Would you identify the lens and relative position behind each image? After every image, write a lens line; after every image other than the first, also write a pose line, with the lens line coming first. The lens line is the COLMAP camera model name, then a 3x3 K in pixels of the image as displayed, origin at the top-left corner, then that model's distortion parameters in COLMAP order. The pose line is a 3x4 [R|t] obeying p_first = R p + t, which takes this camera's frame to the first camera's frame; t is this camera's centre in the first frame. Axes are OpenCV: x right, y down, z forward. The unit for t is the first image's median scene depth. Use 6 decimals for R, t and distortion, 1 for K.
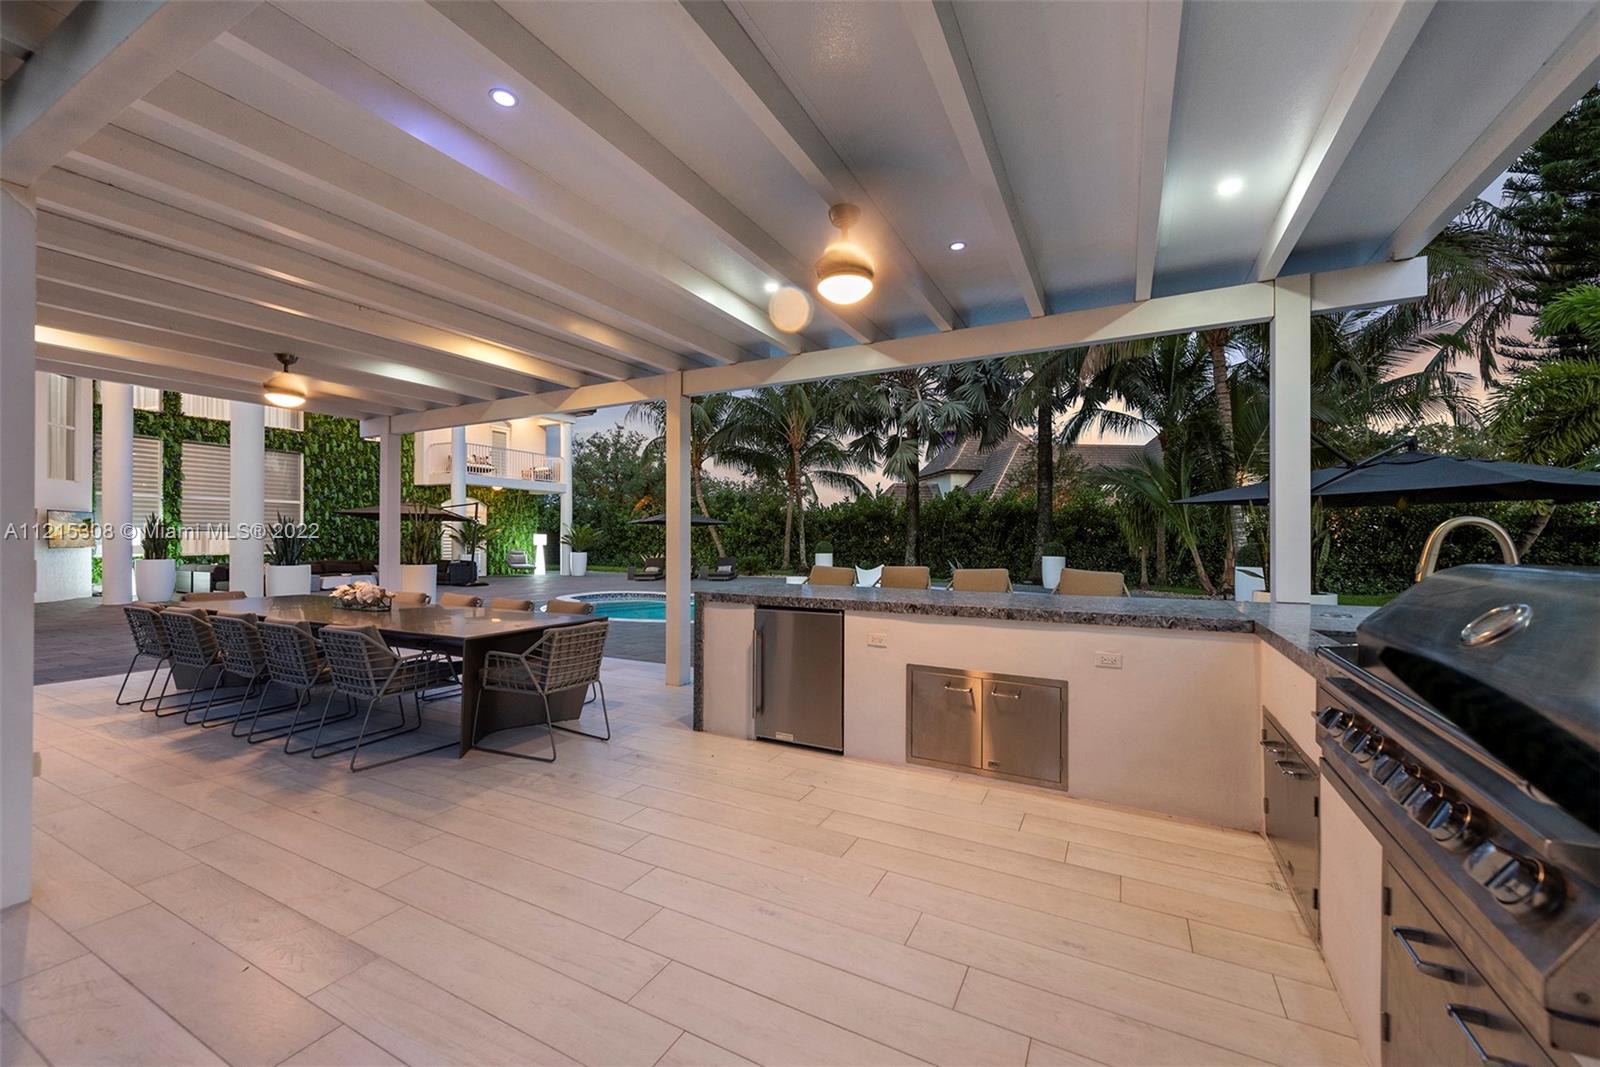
lens RADIAL K [[626.0, 0, 802.0], [0, 626.0, 535.8], [0, 0, 1]] dist [0.000153, -0.000263]
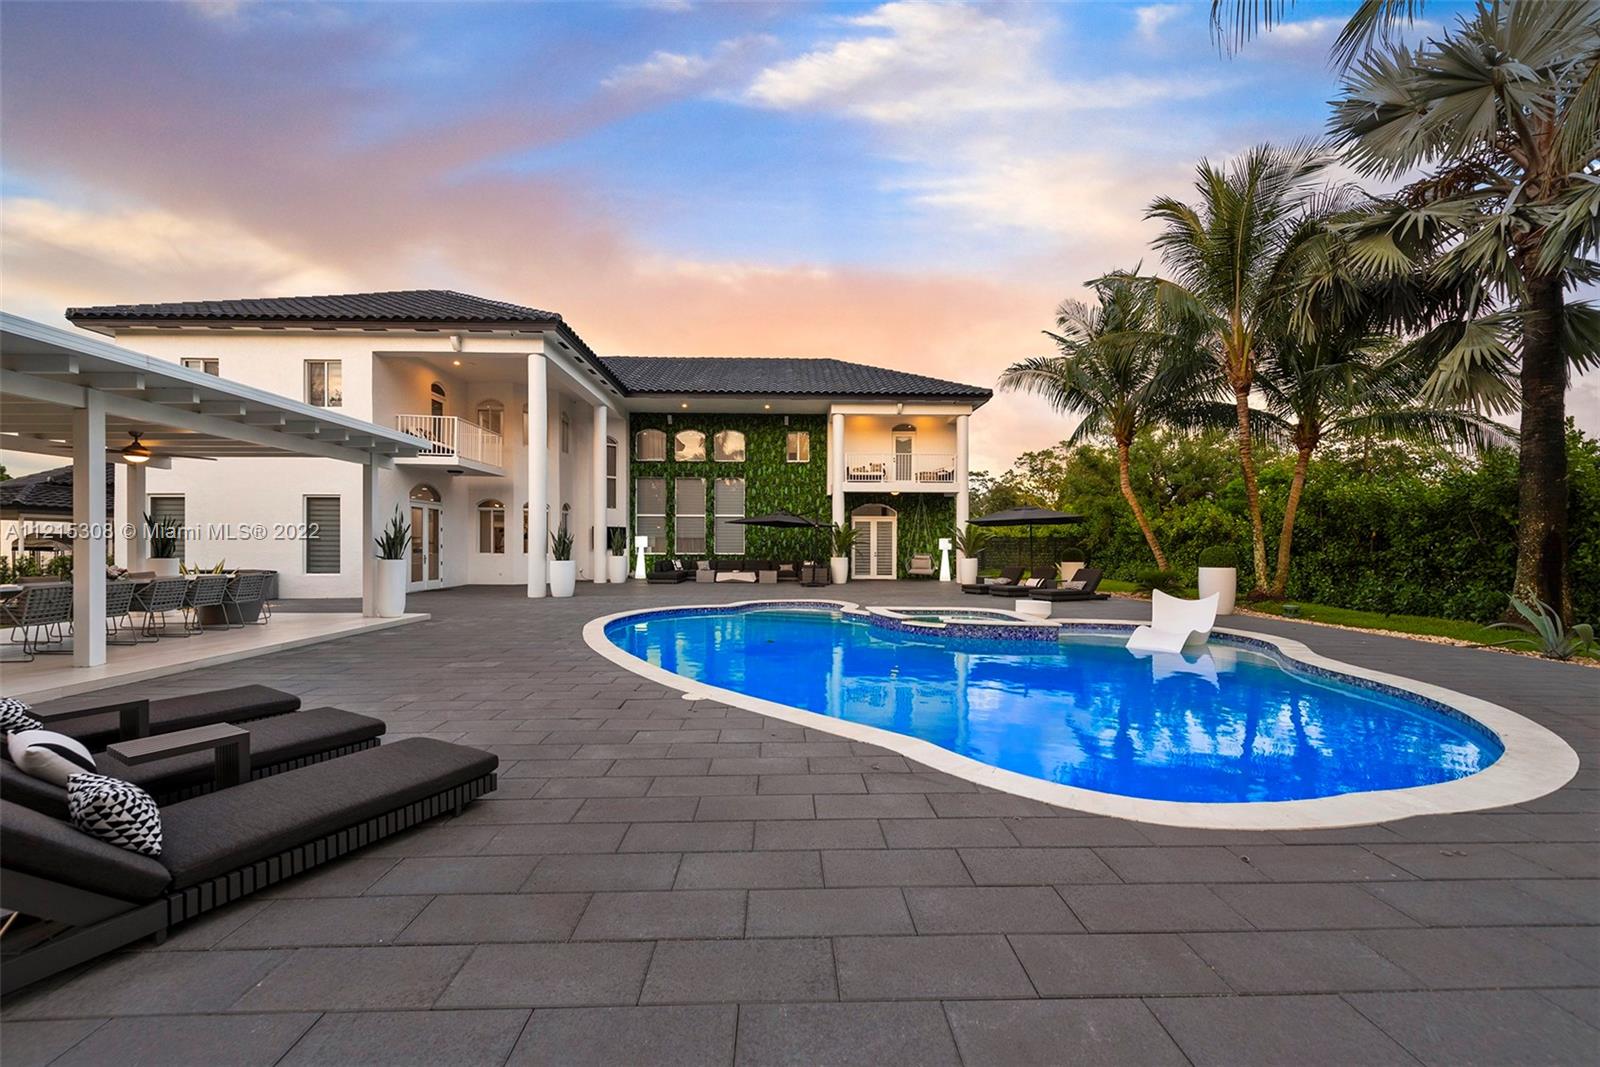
lens RADIAL K [[626.0, 0, 799.2], [0, 626.0, 543.1], [0, 0, 1]] dist [0.000153, -0.000263]
pose [[0.484094, -0.005337, -0.875000, 0.383807], [0.005171, 0.999981, -0.003239, 0.009364], [0.875001, -0.002957, 0.484112, 0.426566]]
